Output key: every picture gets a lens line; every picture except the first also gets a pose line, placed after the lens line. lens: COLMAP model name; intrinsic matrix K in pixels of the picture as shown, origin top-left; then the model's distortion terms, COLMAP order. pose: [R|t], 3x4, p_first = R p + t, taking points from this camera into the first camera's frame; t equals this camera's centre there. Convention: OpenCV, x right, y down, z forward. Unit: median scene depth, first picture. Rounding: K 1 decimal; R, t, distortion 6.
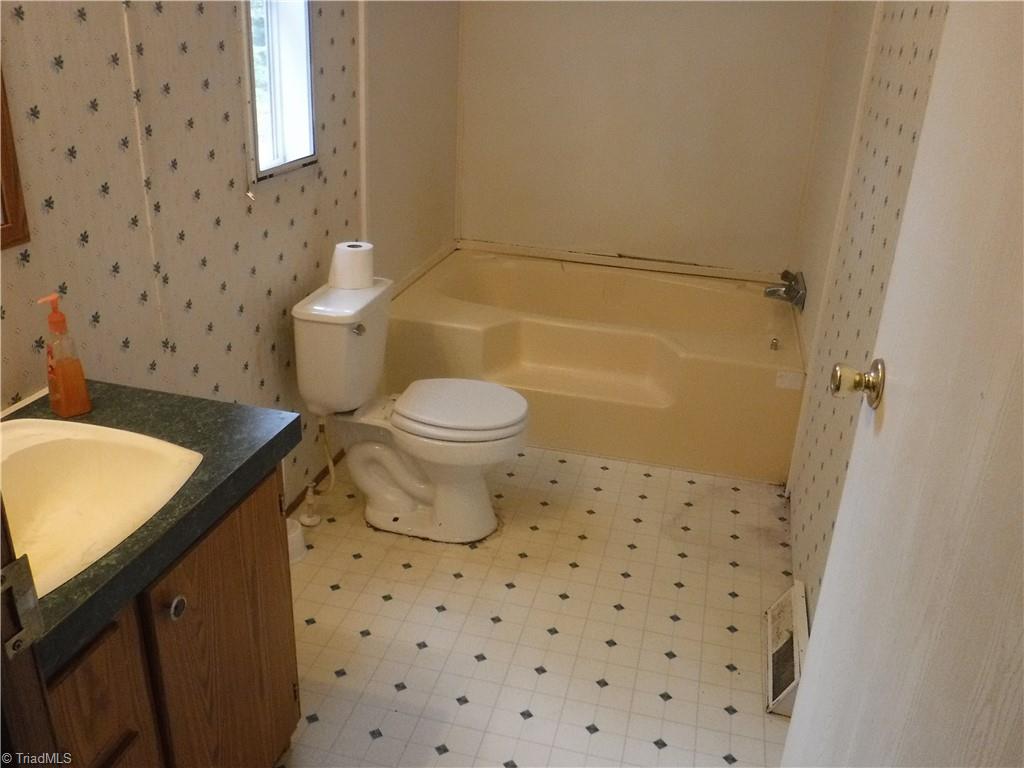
lens RADIAL K [[875.2, 0, 464.0], [0, 875.2, 385.5], [0, 0, 1]] dist [-0.048769, 0.008924]
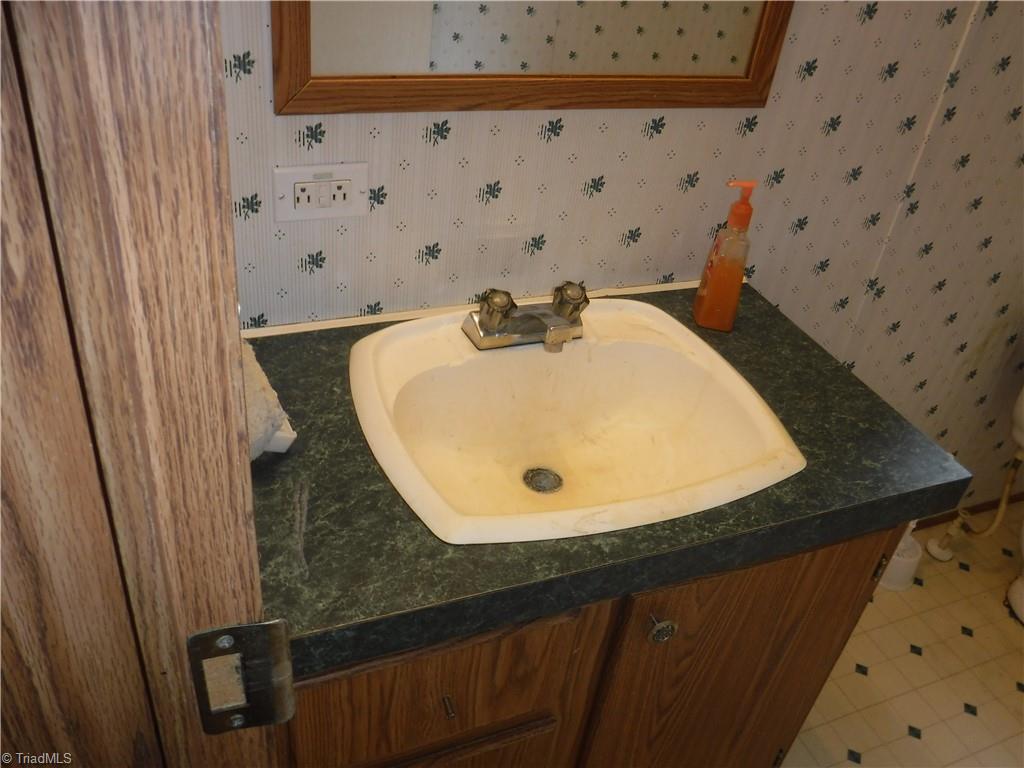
lens RADIAL K [[842.5, 0, 507.3], [0, 842.5, 386.7], [0, 0, 1]] dist [-0.090472, 0.071052]
pose [[0.625914, 0.482350, -0.612839, -0.050826], [-0.385687, 0.874425, 0.294322, -0.067064], [0.677848, 0.052144, 0.733351, 0.259254]]
